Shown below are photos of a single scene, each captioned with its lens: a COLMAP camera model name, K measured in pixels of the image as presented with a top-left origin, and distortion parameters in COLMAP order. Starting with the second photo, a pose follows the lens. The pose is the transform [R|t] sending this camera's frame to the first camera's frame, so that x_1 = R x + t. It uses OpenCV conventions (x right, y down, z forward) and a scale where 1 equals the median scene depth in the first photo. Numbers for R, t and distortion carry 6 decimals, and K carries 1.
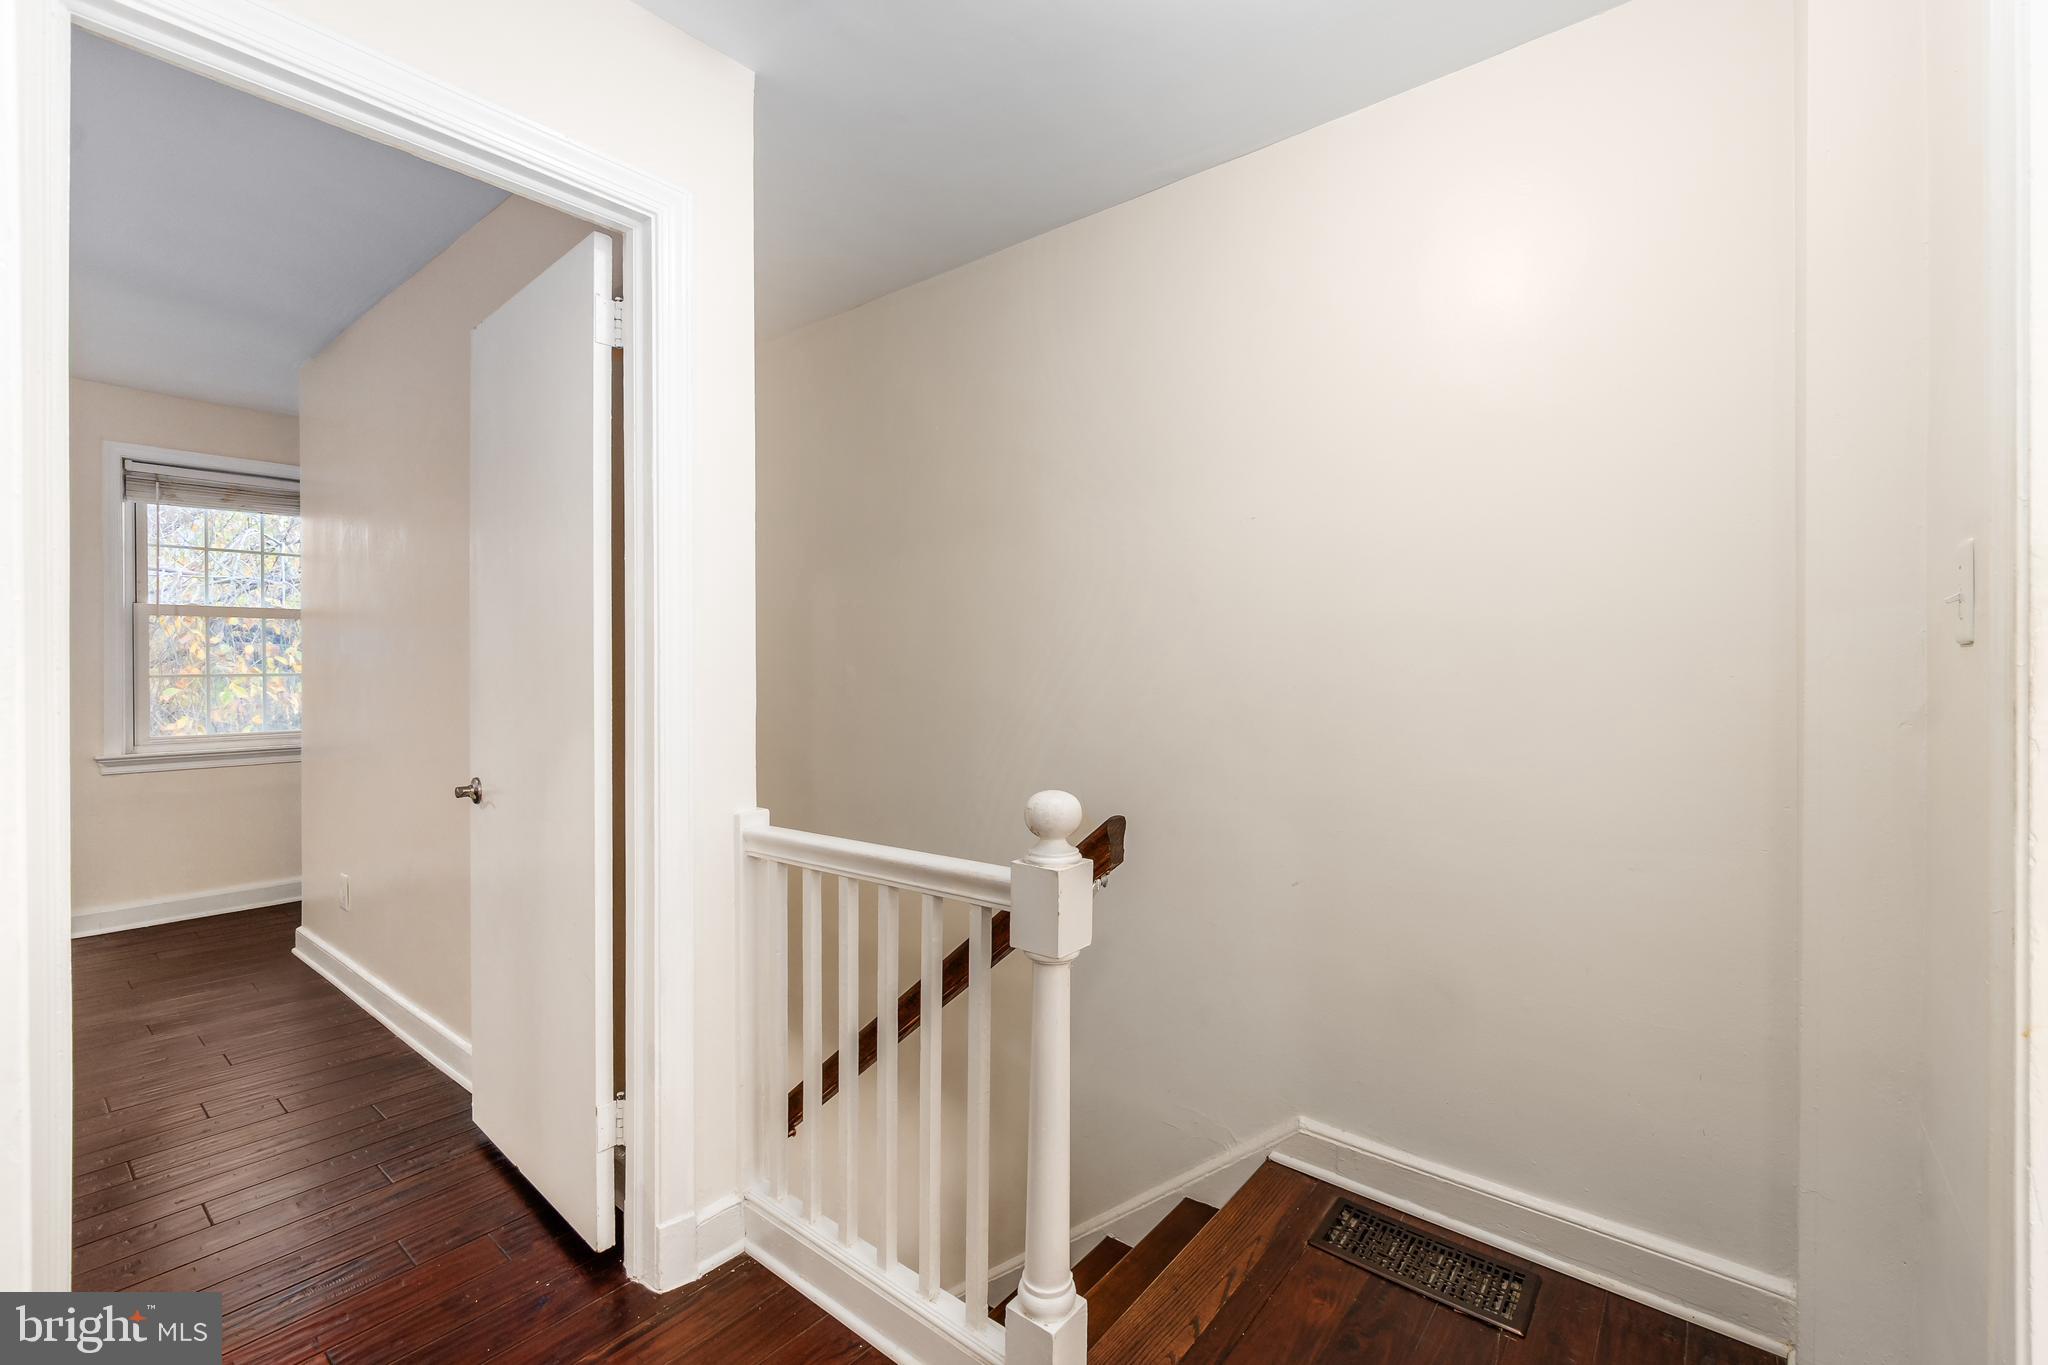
lens RADIAL K [[903.9, 0, 1018.0], [0, 903.9, 673.4], [0, 0, 1]] dist [0.003703, -0.000011]
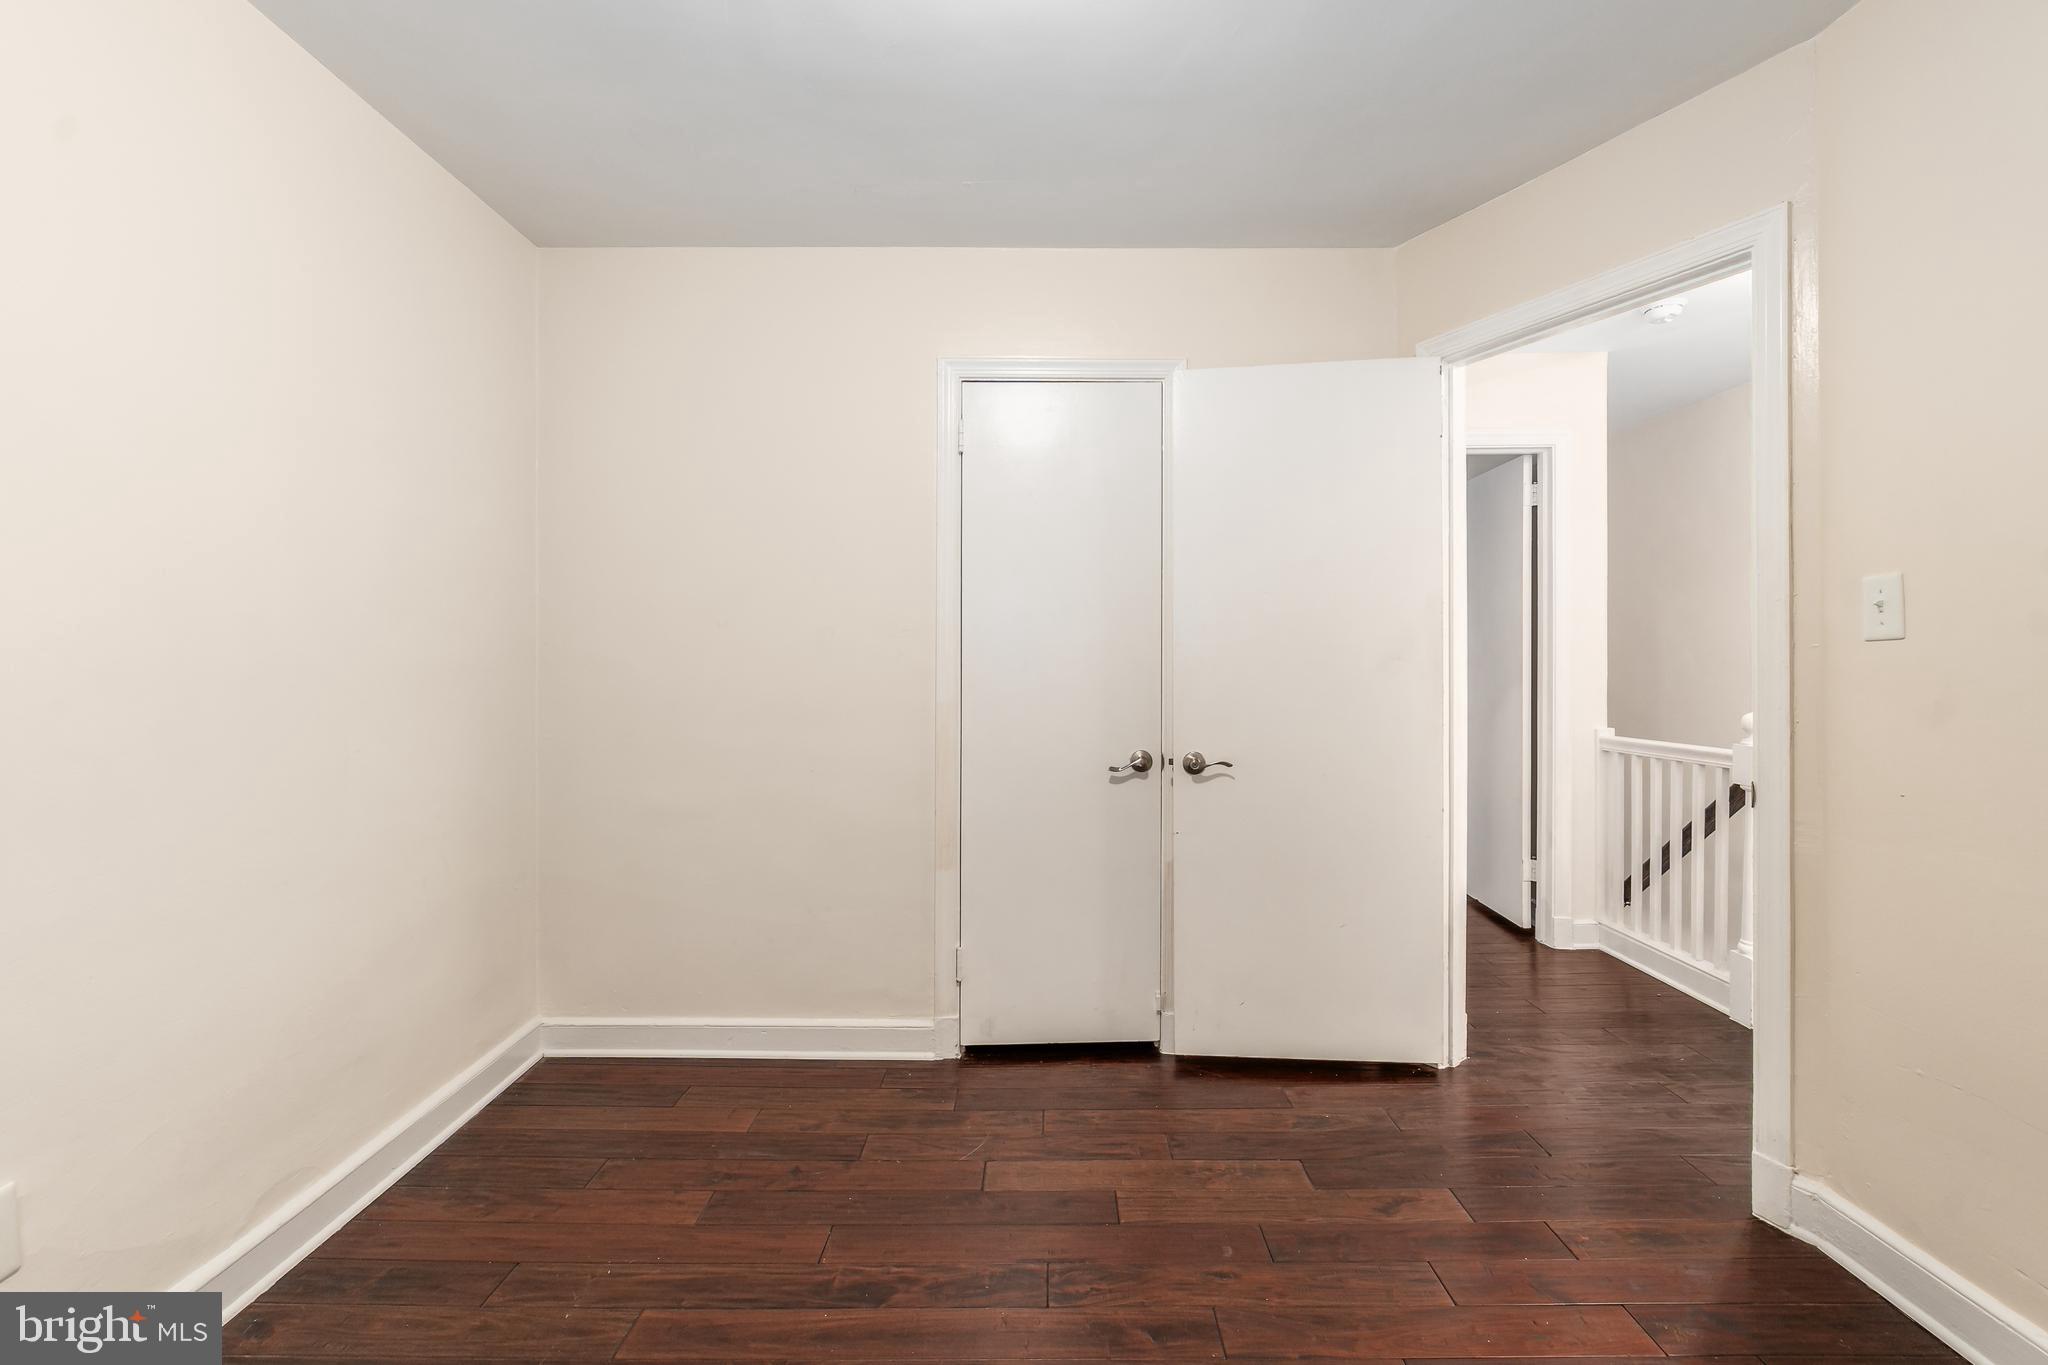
lens RADIAL K [[903.9, 0, 1045.0], [0, 903.9, 684.4], [0, 0, 1]] dist [0.003703, -0.000011]
pose [[0.628252, 0.003517, -0.778002, 0.490299], [-0.004940, 0.999988, 0.000531, 0.064833], [0.777995, 0.003510, 0.628261, -1.228854]]
